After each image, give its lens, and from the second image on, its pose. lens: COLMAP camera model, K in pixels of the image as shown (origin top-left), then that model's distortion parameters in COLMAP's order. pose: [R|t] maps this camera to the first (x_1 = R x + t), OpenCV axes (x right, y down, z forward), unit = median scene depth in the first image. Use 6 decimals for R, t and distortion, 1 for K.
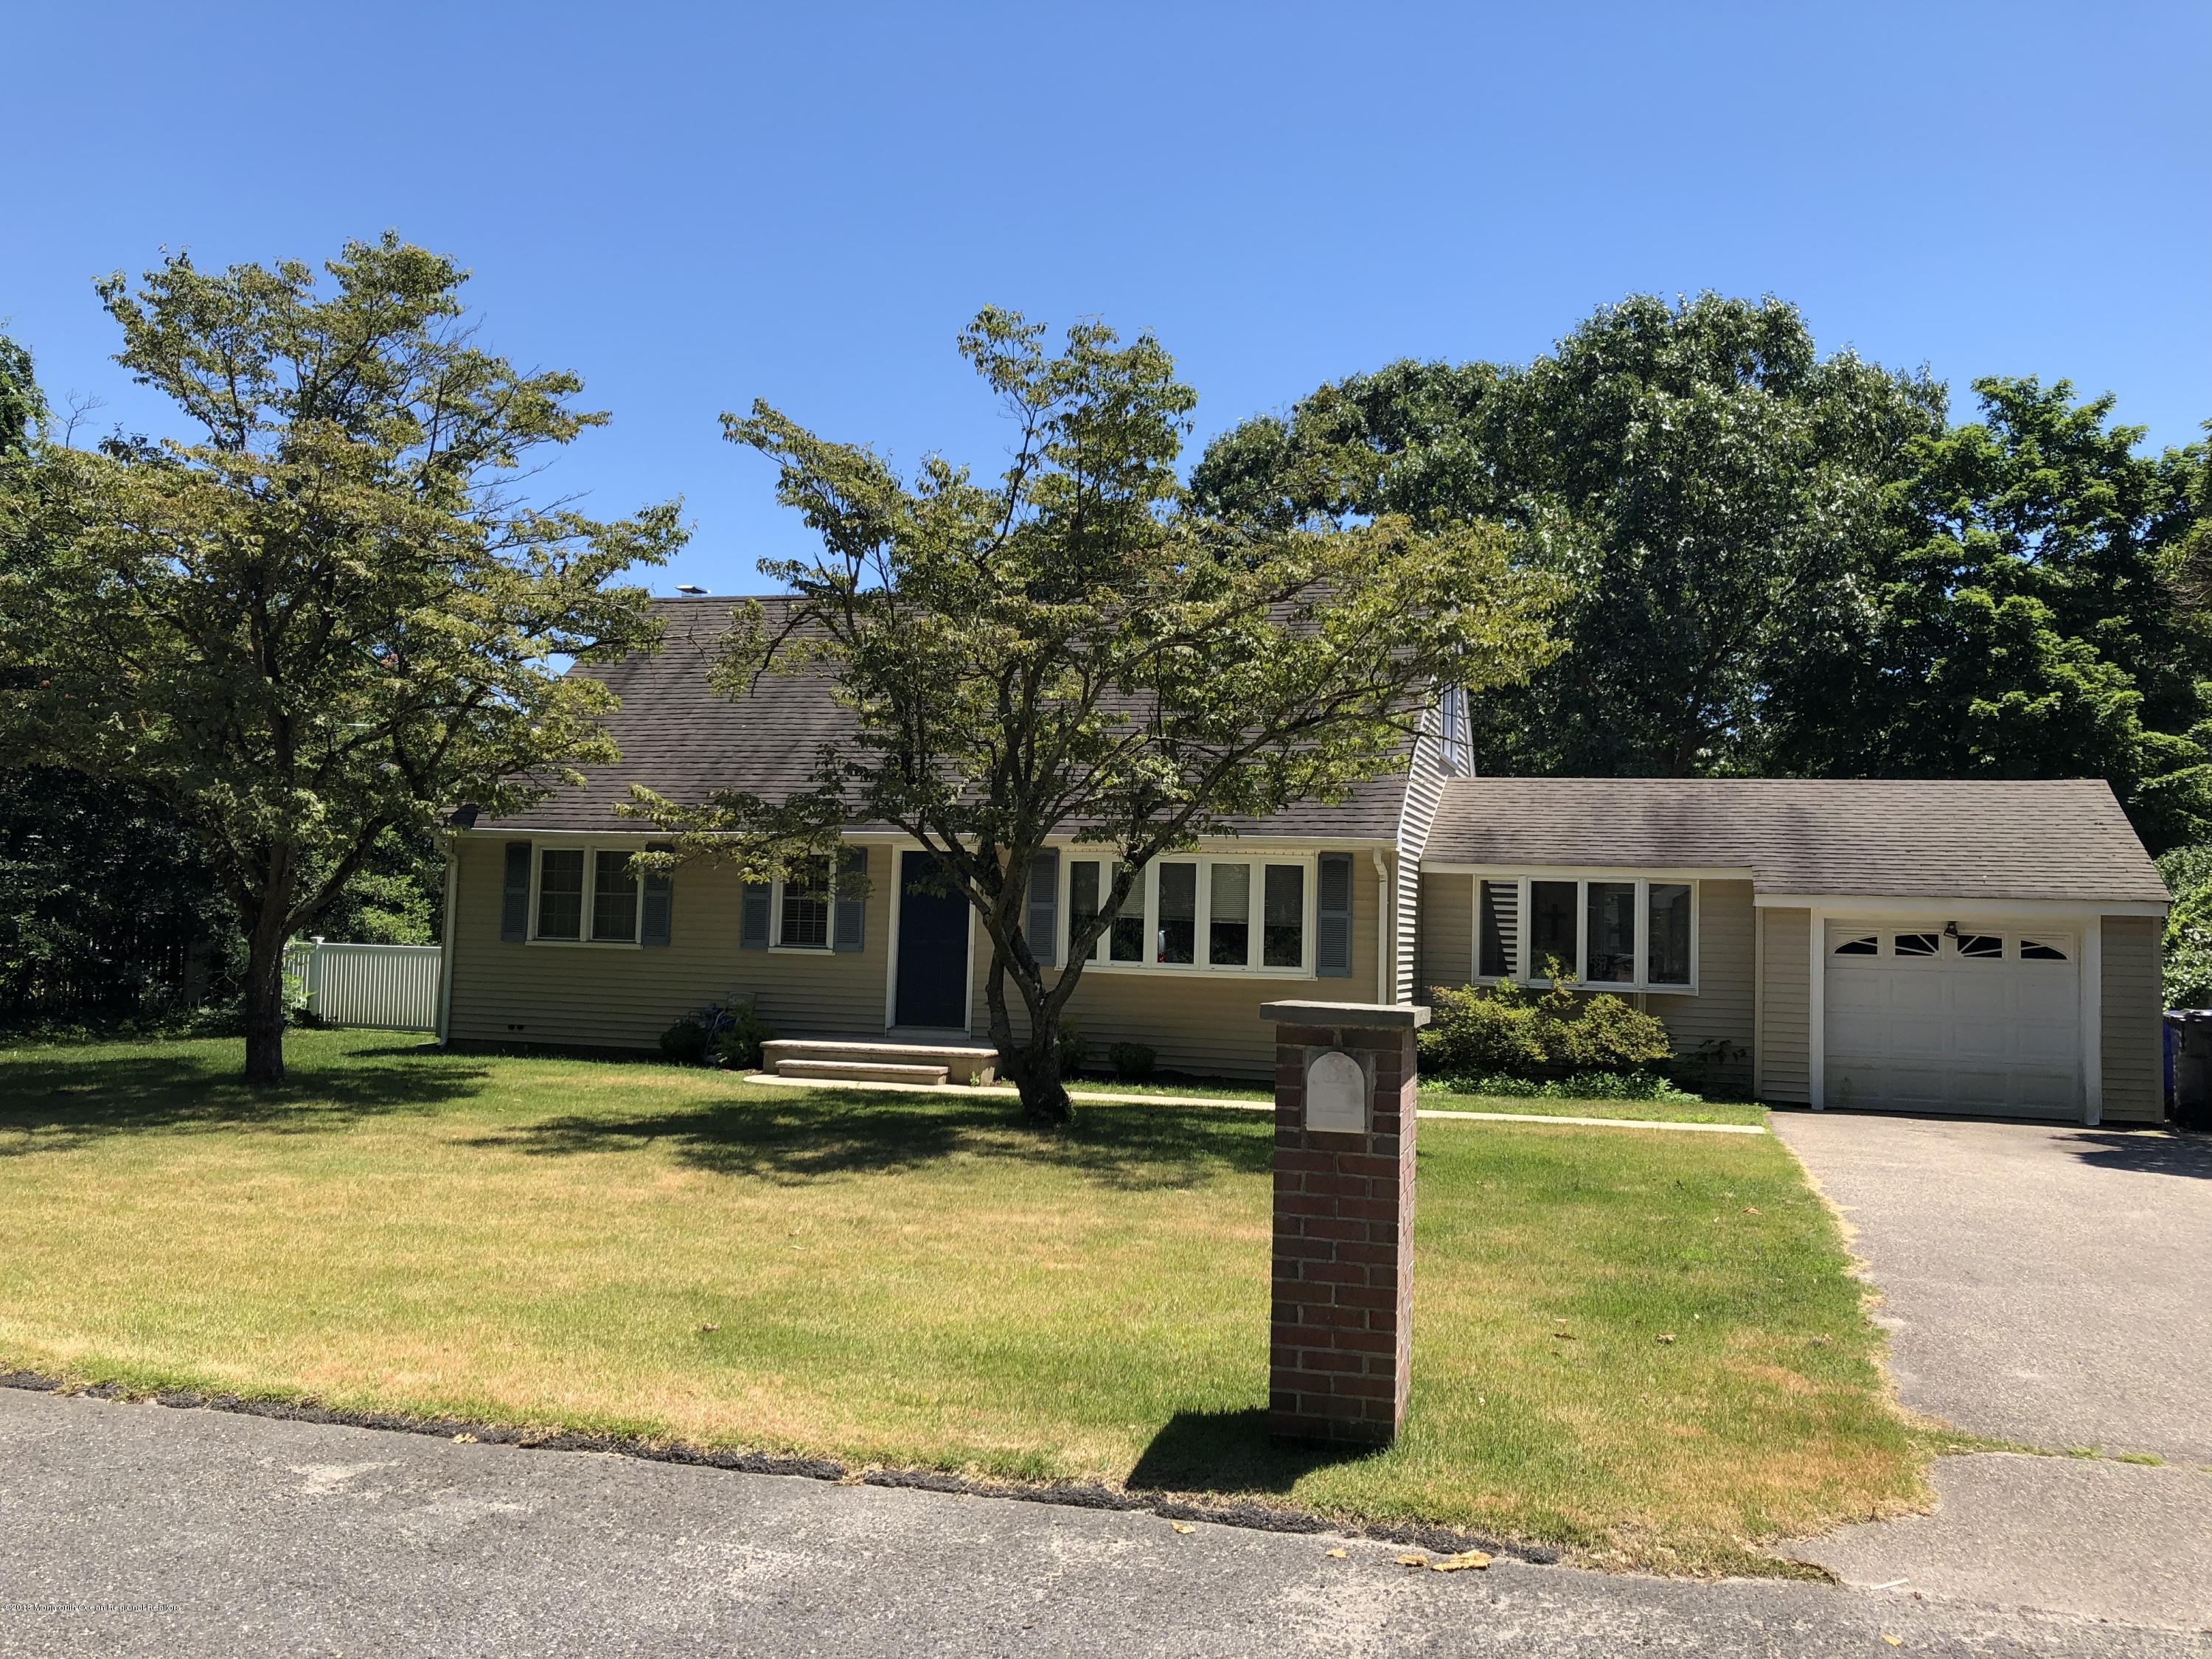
lens RADIAL K [[1796.1, 0, 1110.0], [0, 1796.1, 829.4], [0, 0, 1]] dist [0.040446, -0.008479]
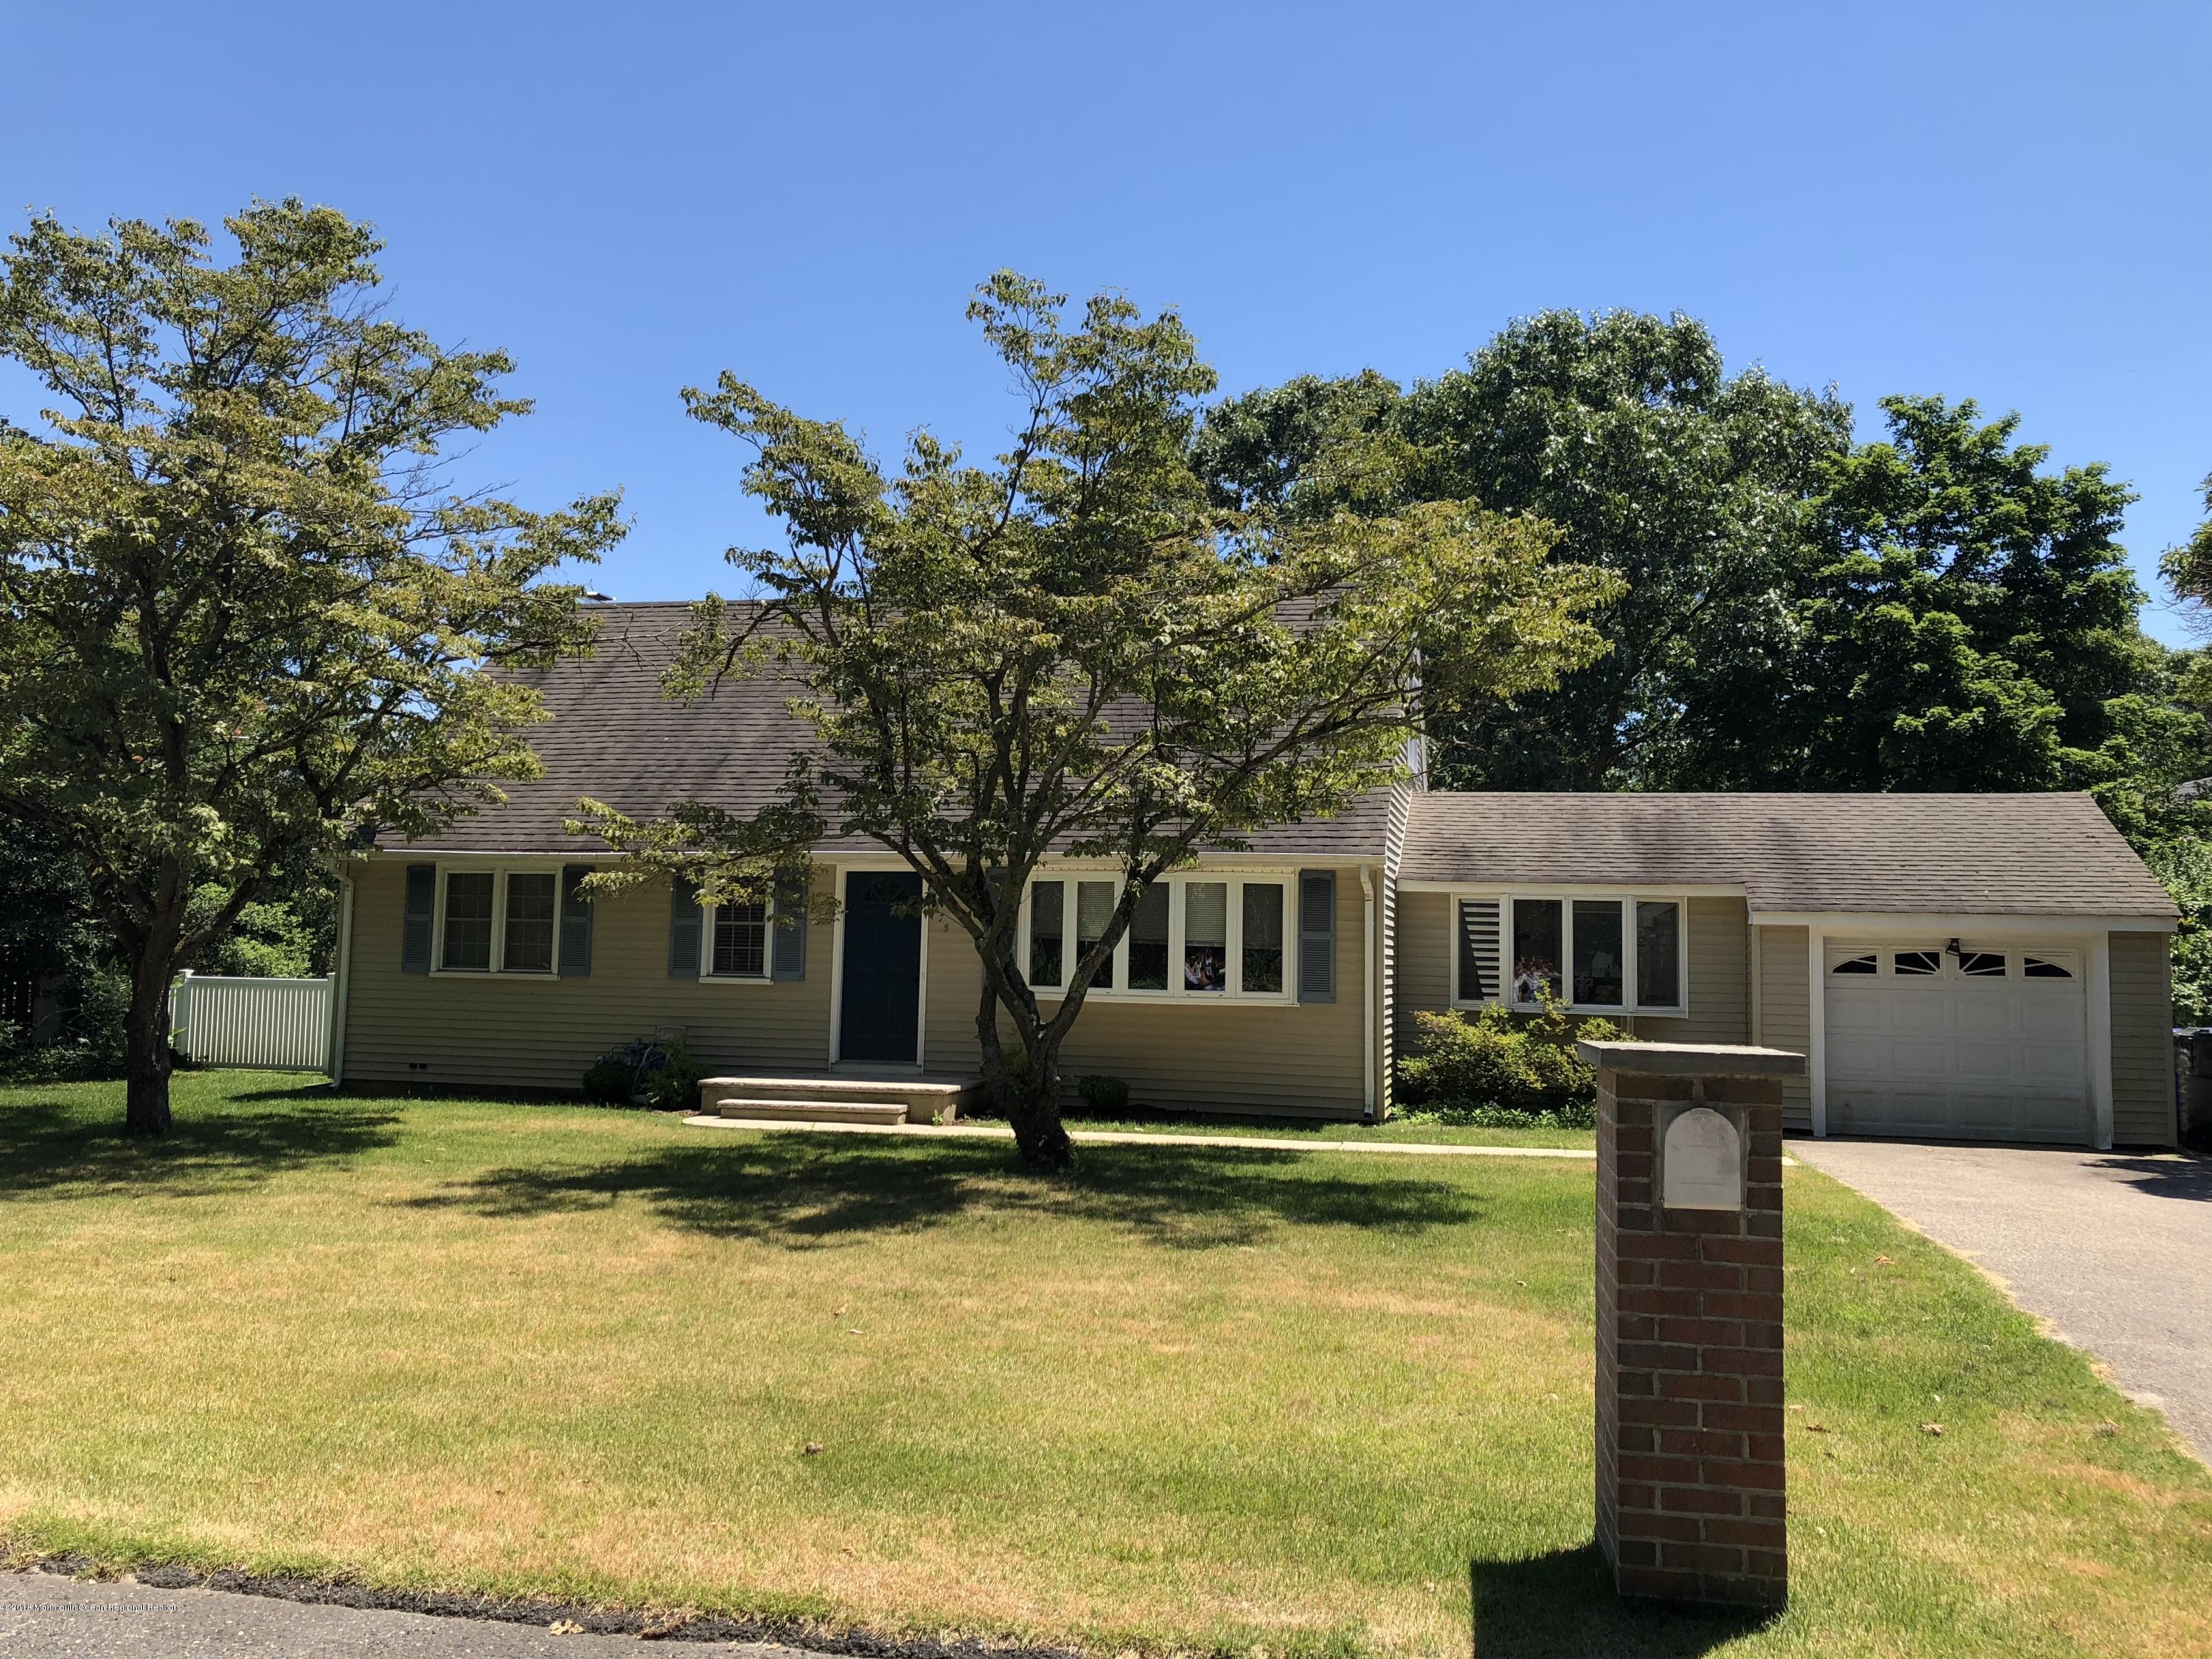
lens RADIAL K [[1804.7, 0, 1092.3], [0, 1804.7, 822.8], [0, 0, 1]] dist [0.031220, 0.010615]
pose [[0.997786, -0.003815, 0.066392, -0.055368], [0.004928, 0.999850, -0.016605, 0.003037], [-0.066319, 0.016896, 0.997655, 0.063417]]
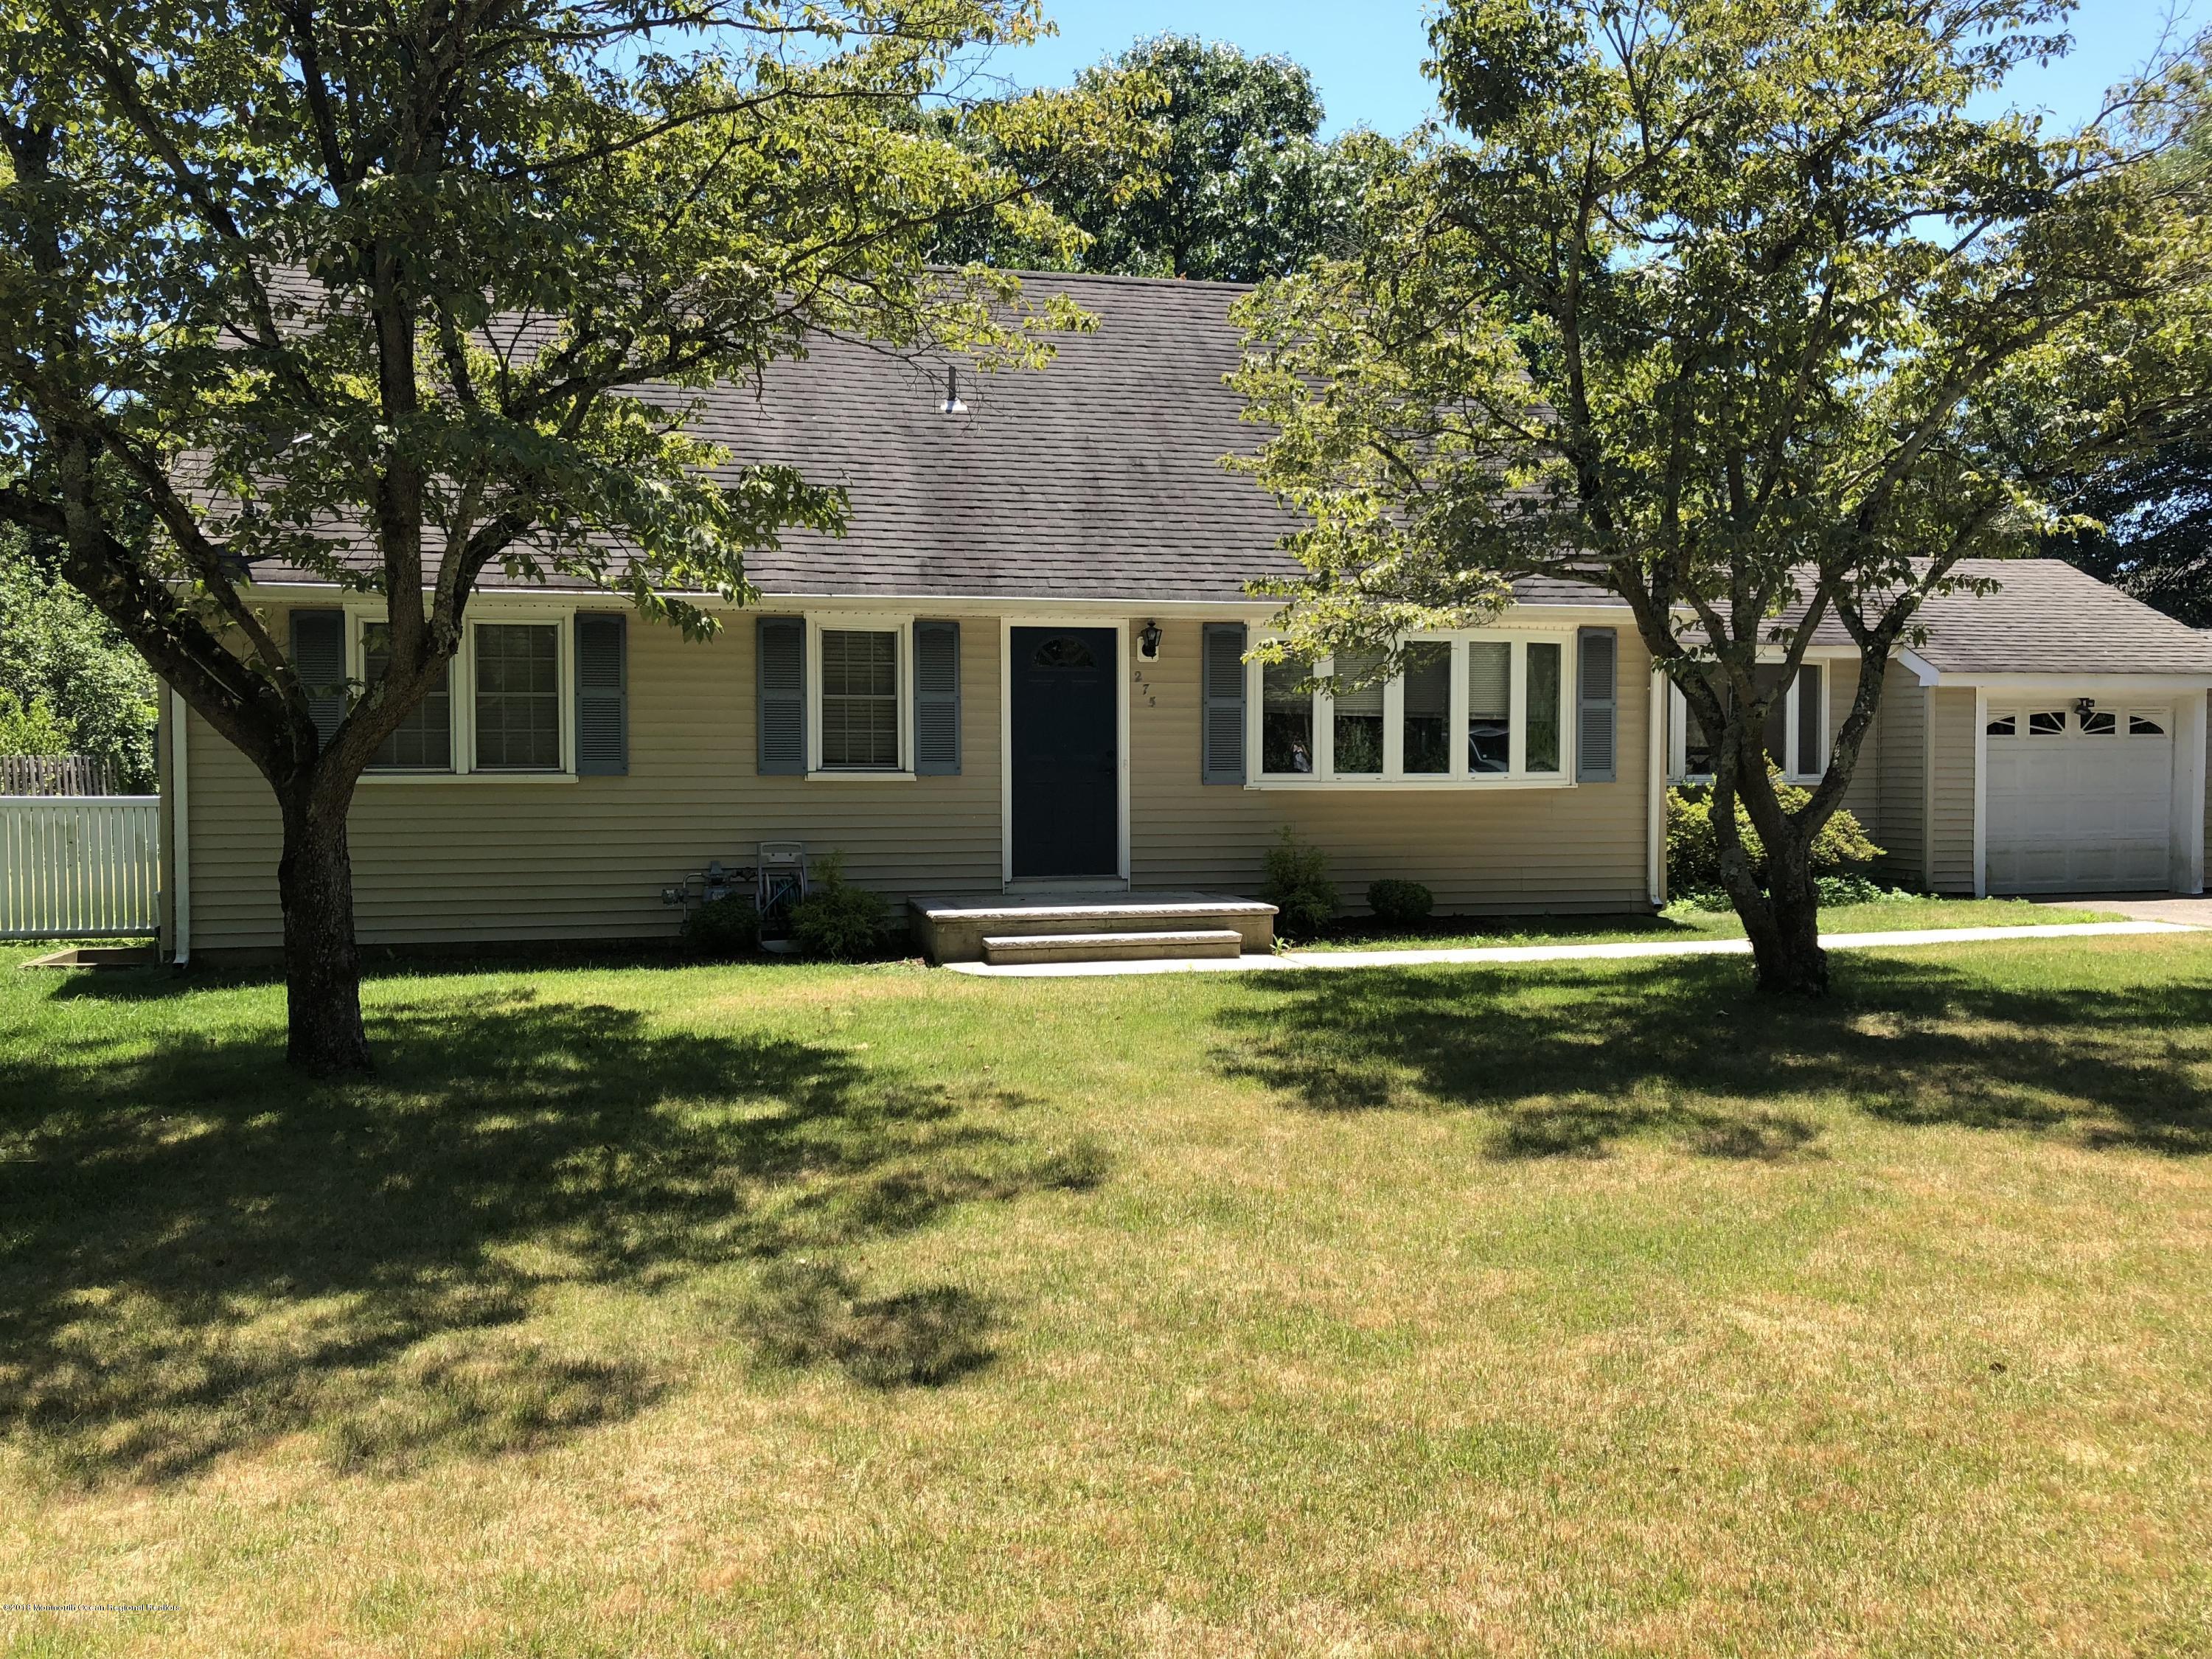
lens RADIAL K [[1782.5, 0, 1105.3], [0, 1782.5, 831.0], [0, 0, 1]] dist [0.063635, -0.000494]
pose [[0.854718, -0.053821, 0.516295, -0.486789], [-0.003626, 0.993967, 0.109619, 0.016202], [-0.519080, -0.095566, 0.849366, 0.427597]]
